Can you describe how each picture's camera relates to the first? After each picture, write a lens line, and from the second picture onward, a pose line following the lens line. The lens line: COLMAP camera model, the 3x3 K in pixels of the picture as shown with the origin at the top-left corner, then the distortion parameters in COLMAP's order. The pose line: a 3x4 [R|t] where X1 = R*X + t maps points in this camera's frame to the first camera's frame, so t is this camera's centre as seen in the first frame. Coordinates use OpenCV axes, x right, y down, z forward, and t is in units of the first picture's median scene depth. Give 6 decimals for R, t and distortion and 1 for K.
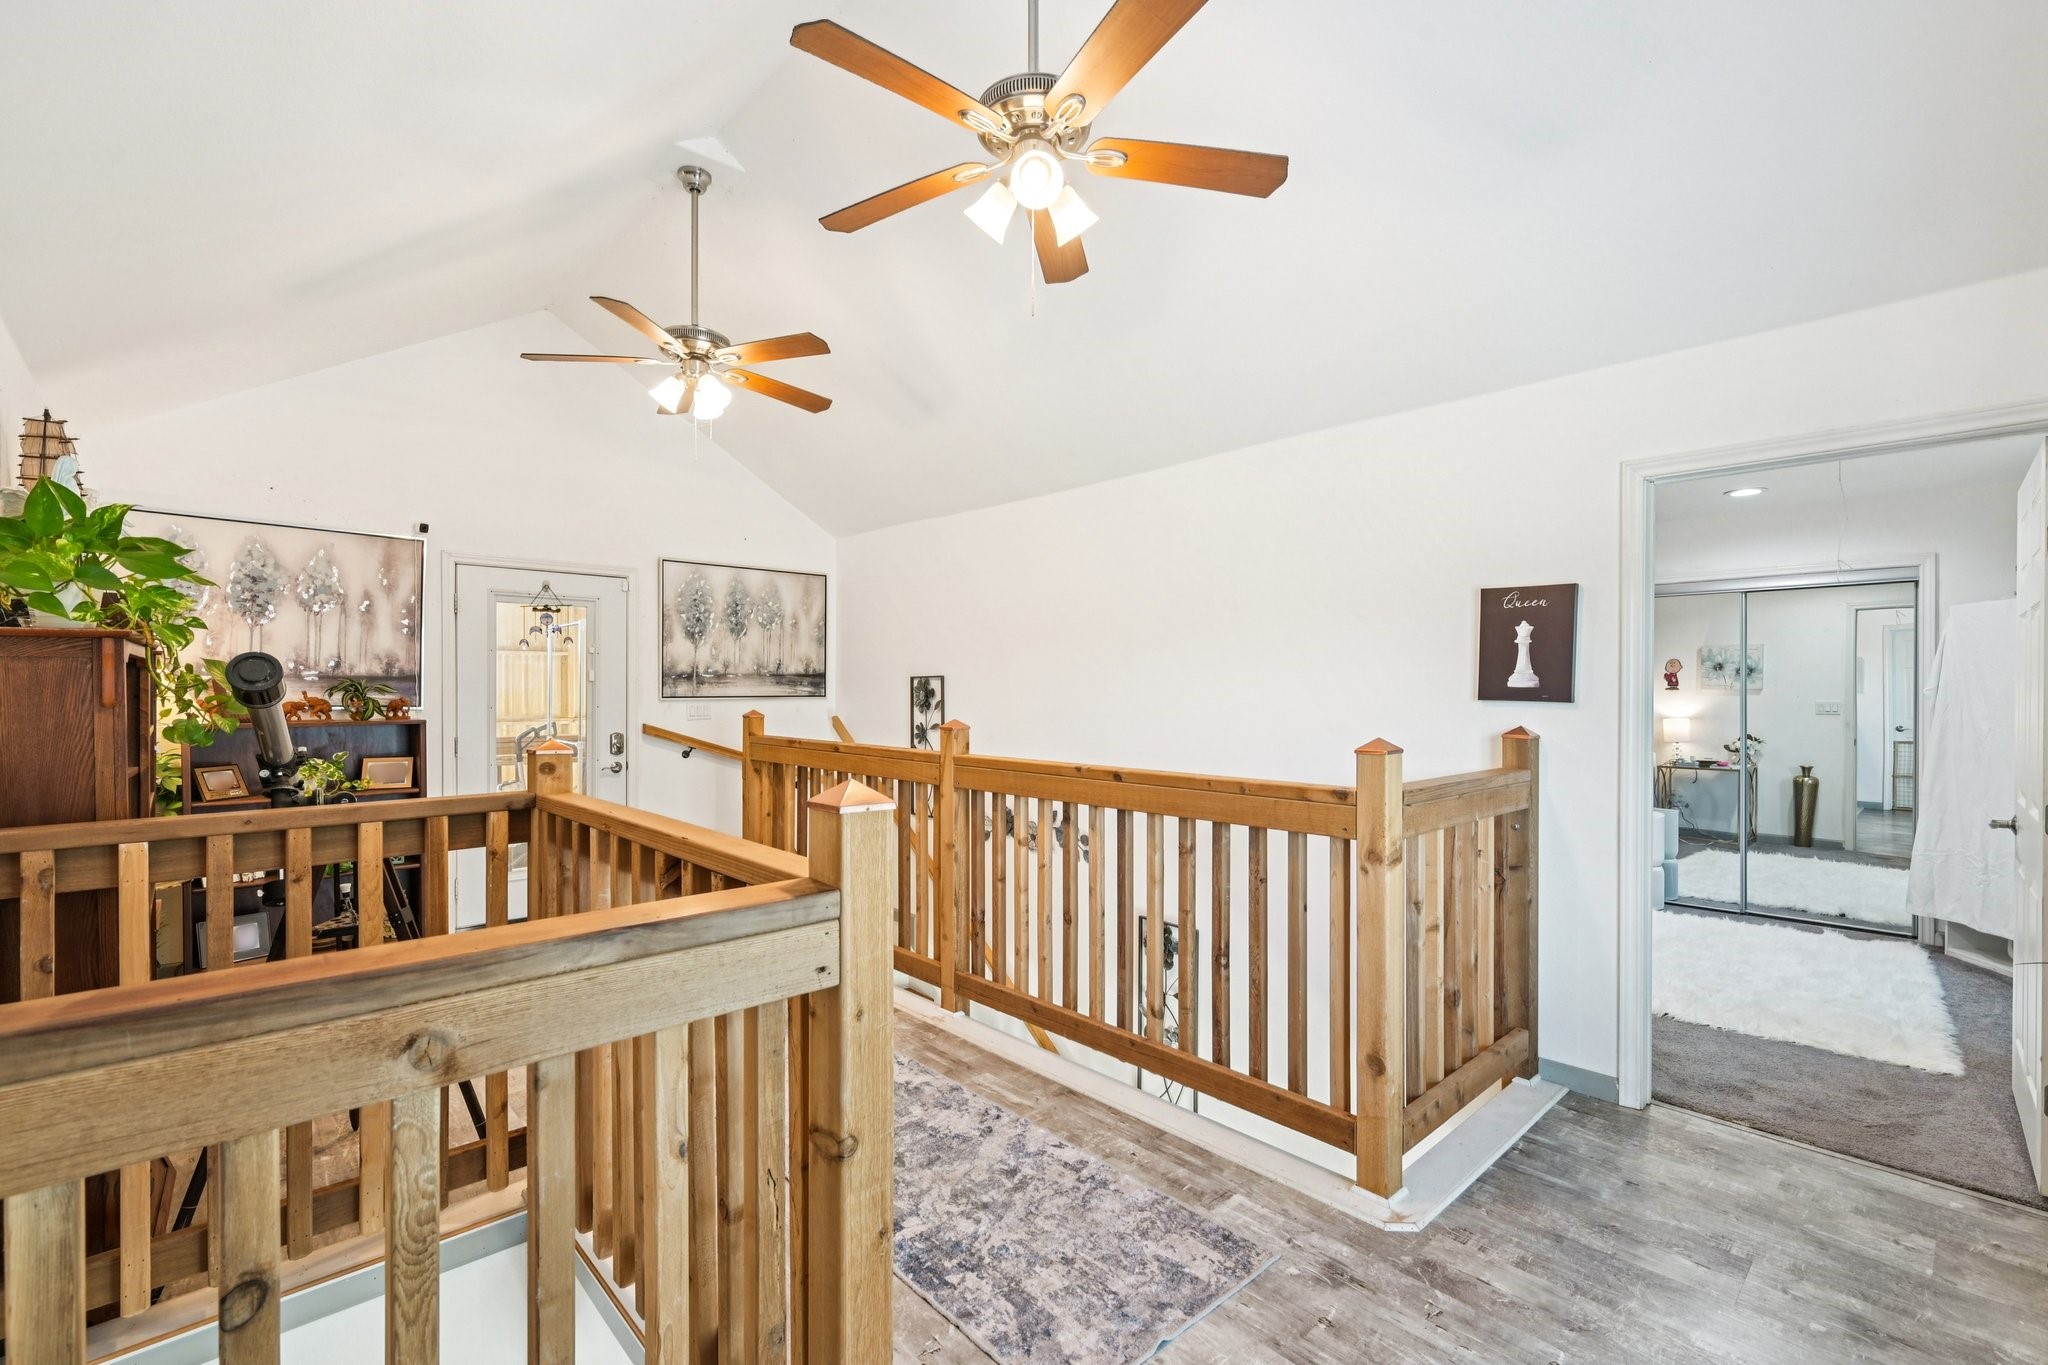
lens RADIAL K [[897.5, 0, 1004.6], [0, 897.5, 692.0], [0, 0, 1]] dist [-0.001001, -0.000438]
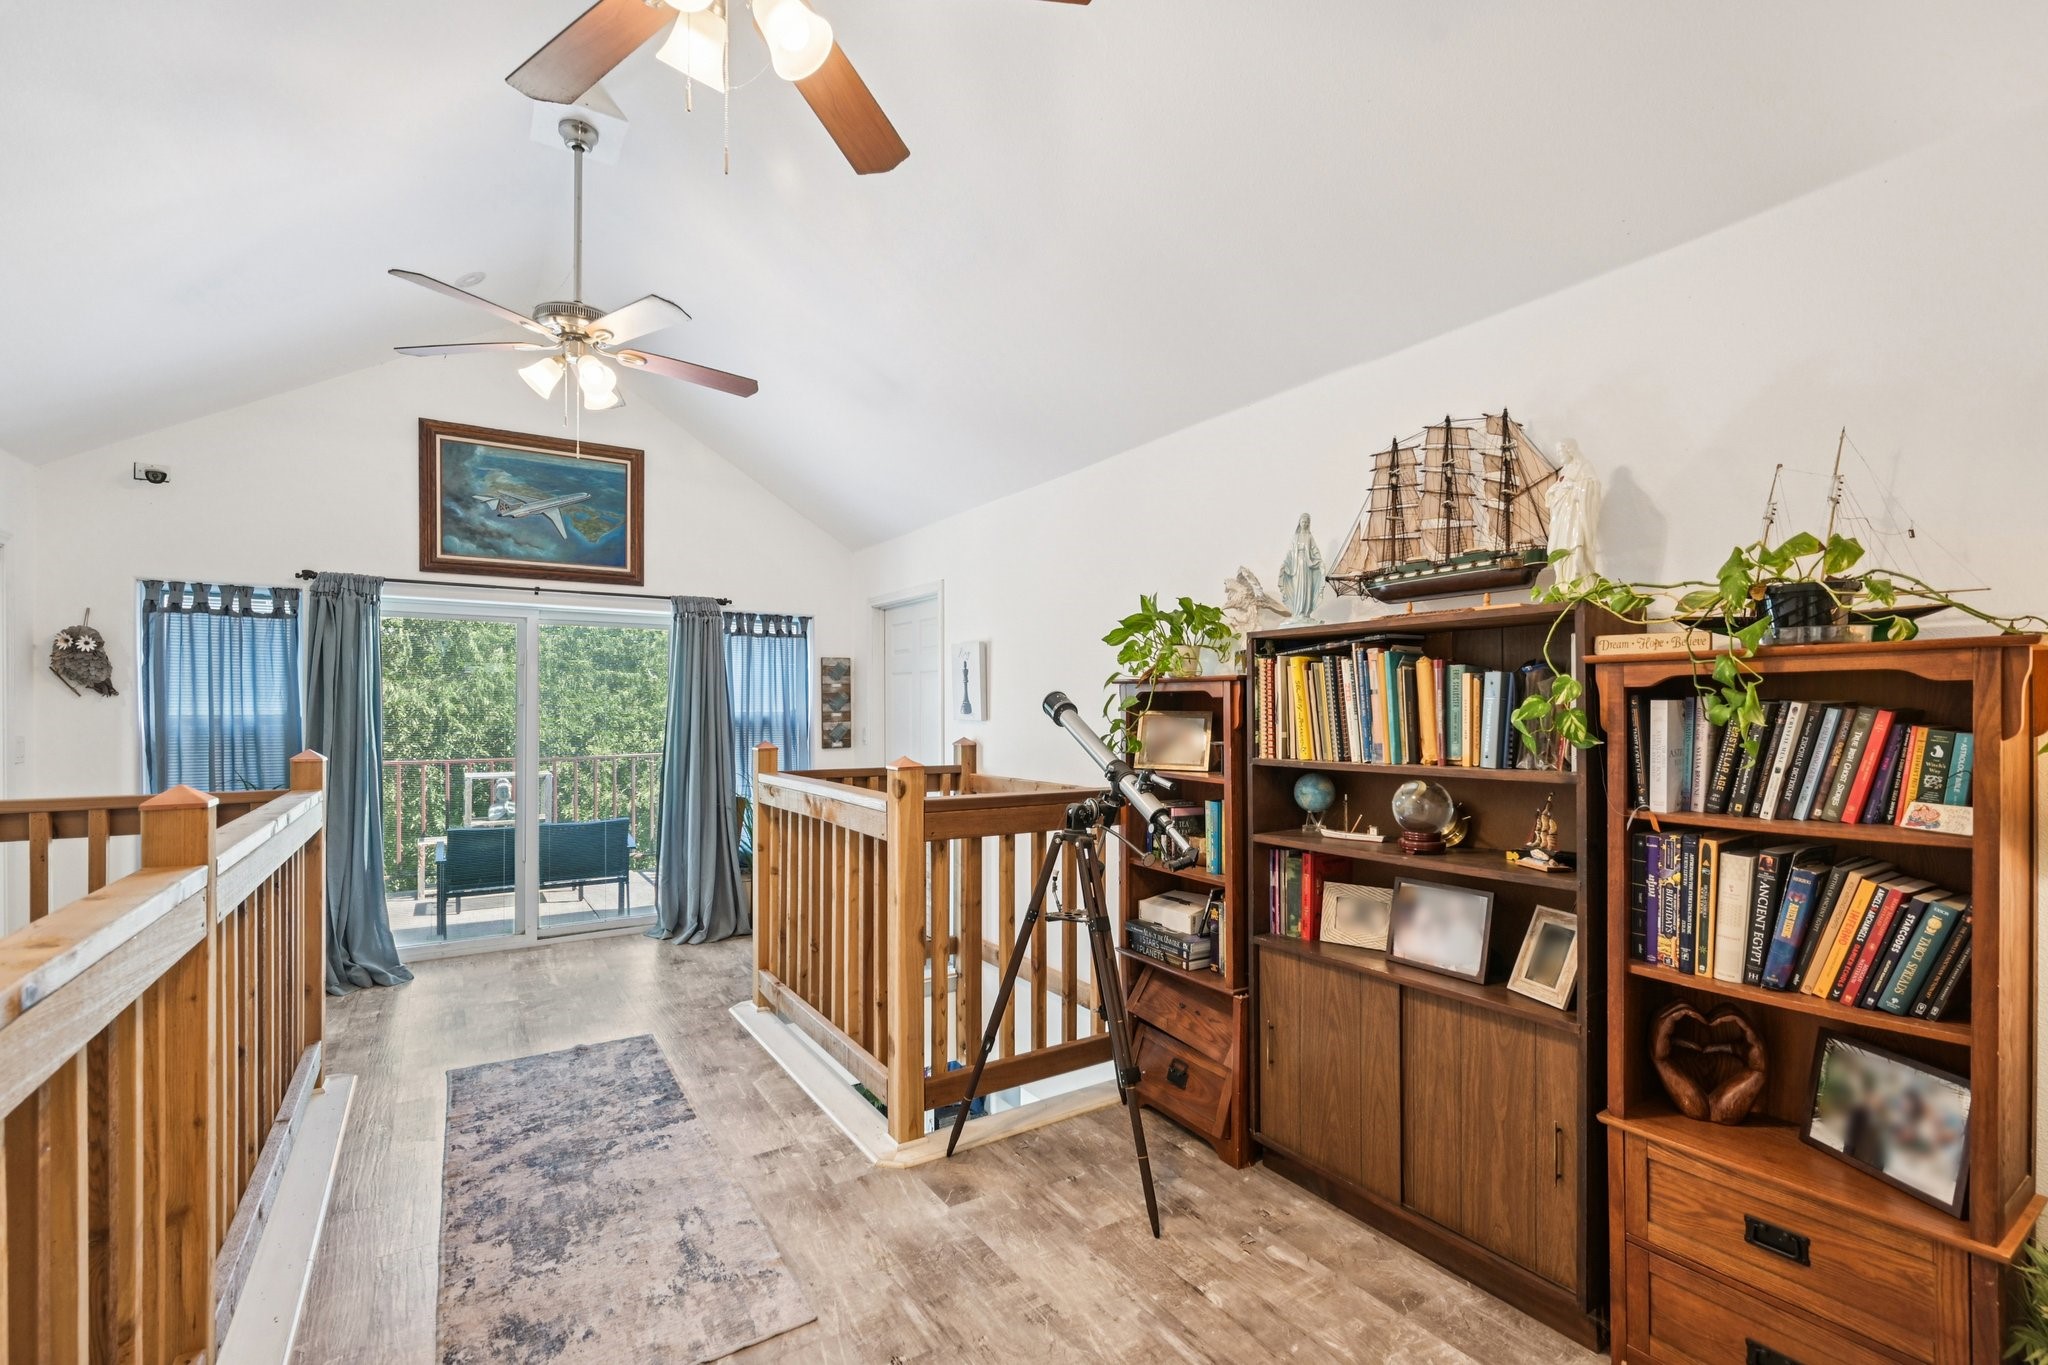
lens RADIAL K [[897.5, 0, 1044.7], [0, 897.5, 695.3], [0, 0, 1]] dist [-0.001001, -0.000438]
pose [[-0.990945, 0.003502, 0.134223, -0.425513], [0.002365, 0.999960, -0.008631, -0.010370], [-0.134248, -0.008235, -0.990914, 1.083239]]
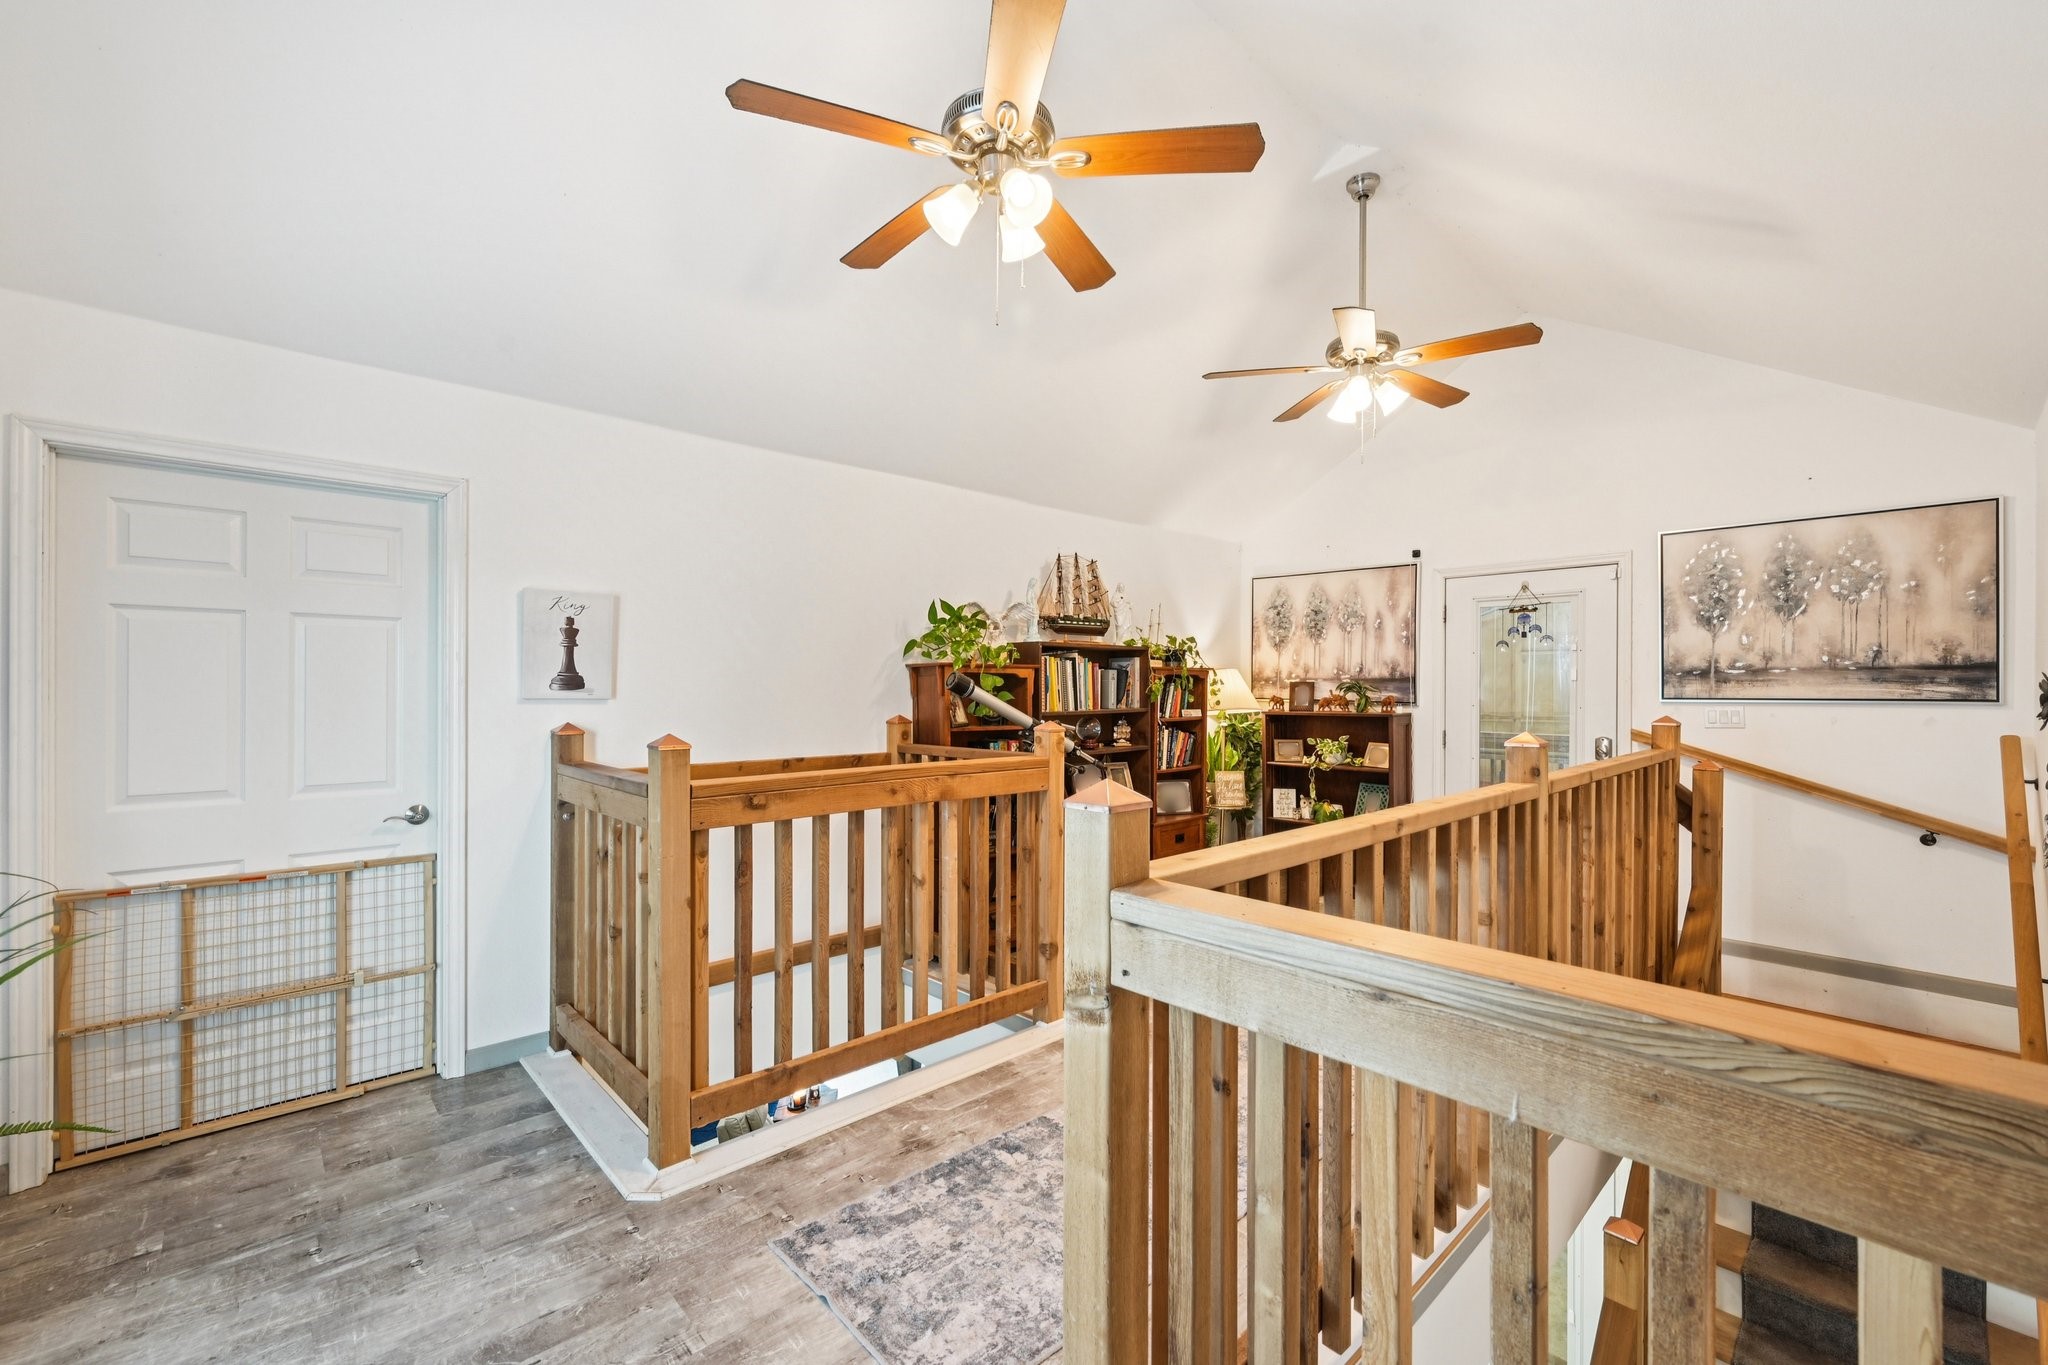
lens RADIAL K [[830.1, 0, 1030.2], [0, 830.1, 686.7], [0, 0, 1]] dist [0.000668, 0.000225]
pose [[0.028497, -0.001230, -0.999593, 0.450575], [-0.003566, 0.999993, -0.001333, -0.002448], [0.999588, 0.003602, 0.028492, 0.464761]]
